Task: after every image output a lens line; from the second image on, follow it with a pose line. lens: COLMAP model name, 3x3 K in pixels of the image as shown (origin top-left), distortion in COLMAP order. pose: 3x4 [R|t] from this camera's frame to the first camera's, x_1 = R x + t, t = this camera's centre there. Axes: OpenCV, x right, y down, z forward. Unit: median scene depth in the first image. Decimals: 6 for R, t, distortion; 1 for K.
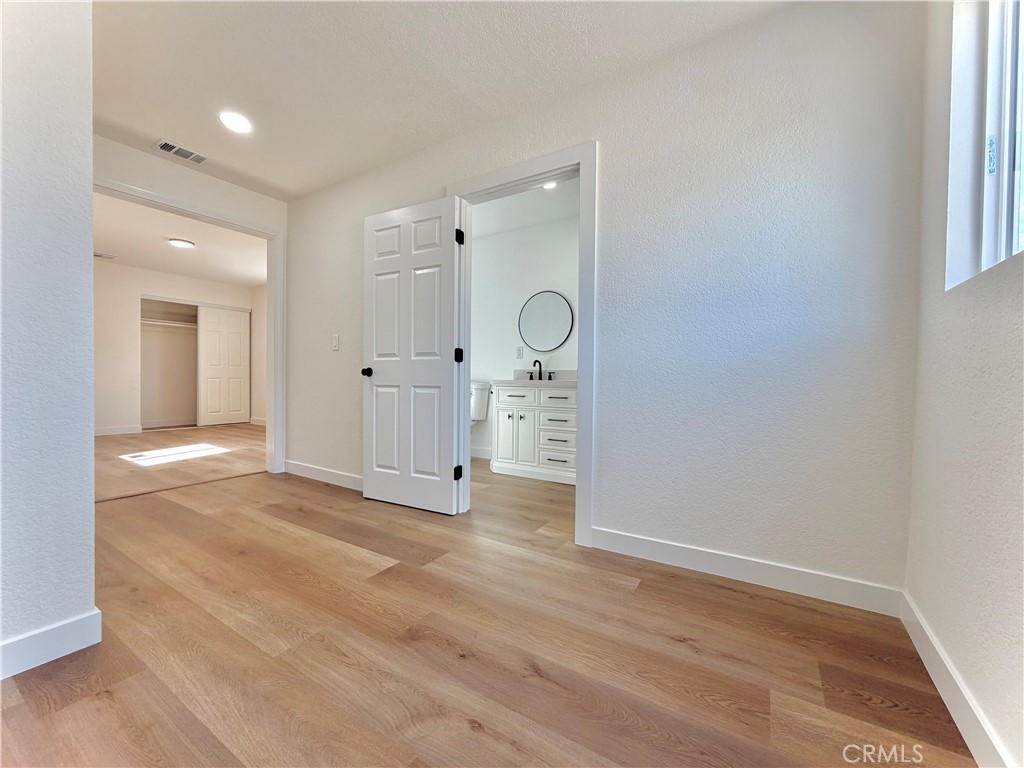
lens RADIAL K [[414.1, 0, 512.0], [0, 414.1, 384.0], [0, 0, 1]] dist [0.002507, 0.000190]
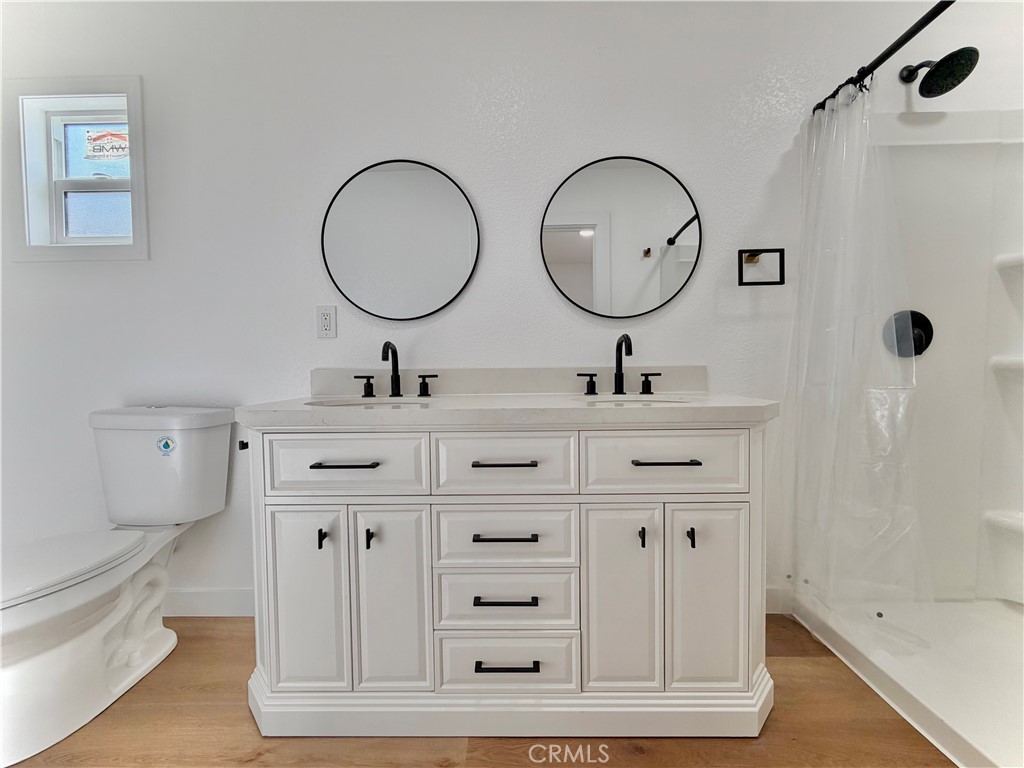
lens RADIAL K [[408.8, 0, 508.6], [0, 408.8, 383.2], [0, 0, 1]] dist [0.000240, -0.000047]
pose [[0.857990, -0.035812, 0.512416, -0.033297], [0.025025, 0.999296, 0.027937, -0.029266], [-0.513056, -0.011147, 0.858283, 0.634233]]
